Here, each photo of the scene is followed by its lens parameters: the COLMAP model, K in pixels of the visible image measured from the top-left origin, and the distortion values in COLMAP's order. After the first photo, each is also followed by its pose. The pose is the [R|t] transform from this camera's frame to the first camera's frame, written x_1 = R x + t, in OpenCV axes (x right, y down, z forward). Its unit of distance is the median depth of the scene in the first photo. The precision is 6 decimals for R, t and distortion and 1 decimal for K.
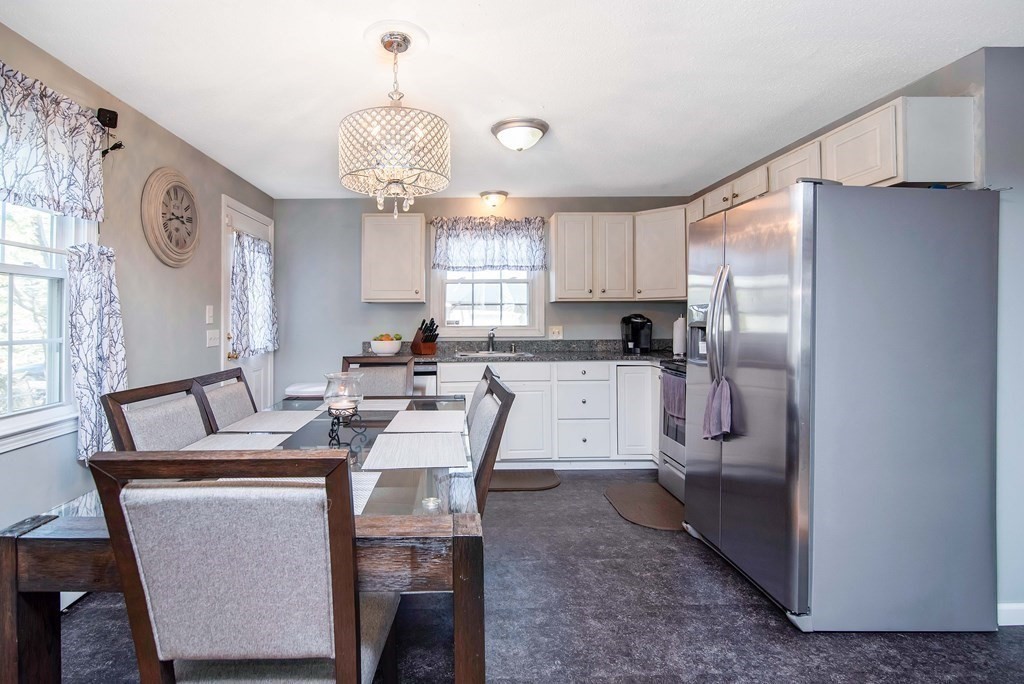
lens RADIAL K [[472.5, 0, 459.2], [0, 472.5, 314.7], [0, 0, 1]] dist [-0.001301, -0.000696]
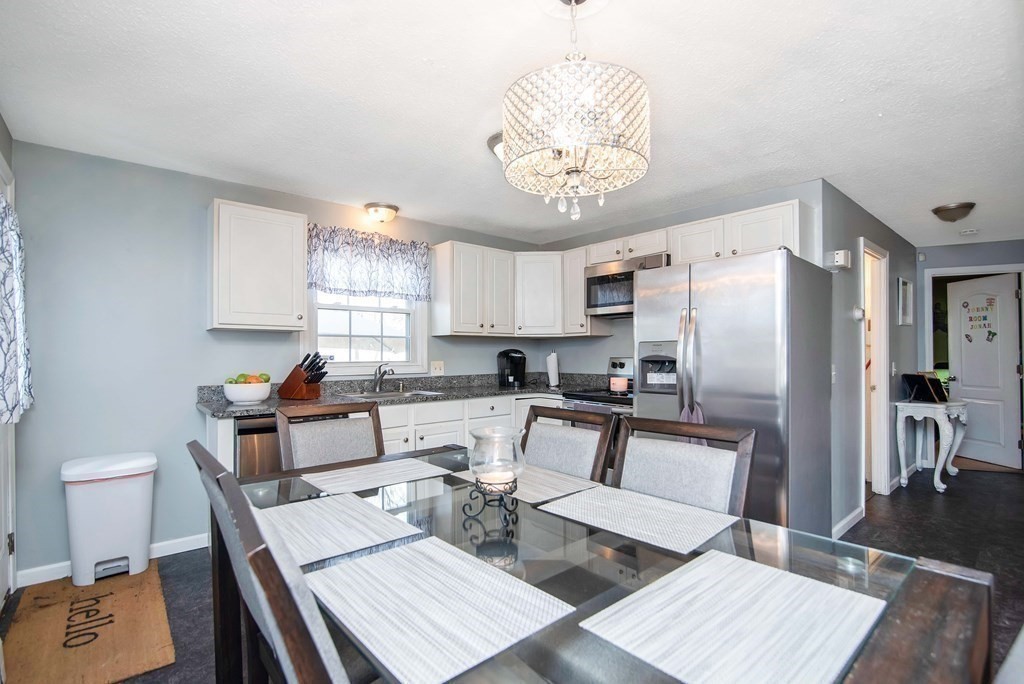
lens RADIAL K [[472.5, 0, 509.0], [0, 472.5, 352.9], [0, 0, 1]] dist [-0.001301, -0.000696]
pose [[0.773806, 0.004006, 0.633410, -0.287397], [-0.005534, 0.999985, 0.000437, 0.006059], [-0.633398, -0.003844, 0.773816, 0.189897]]
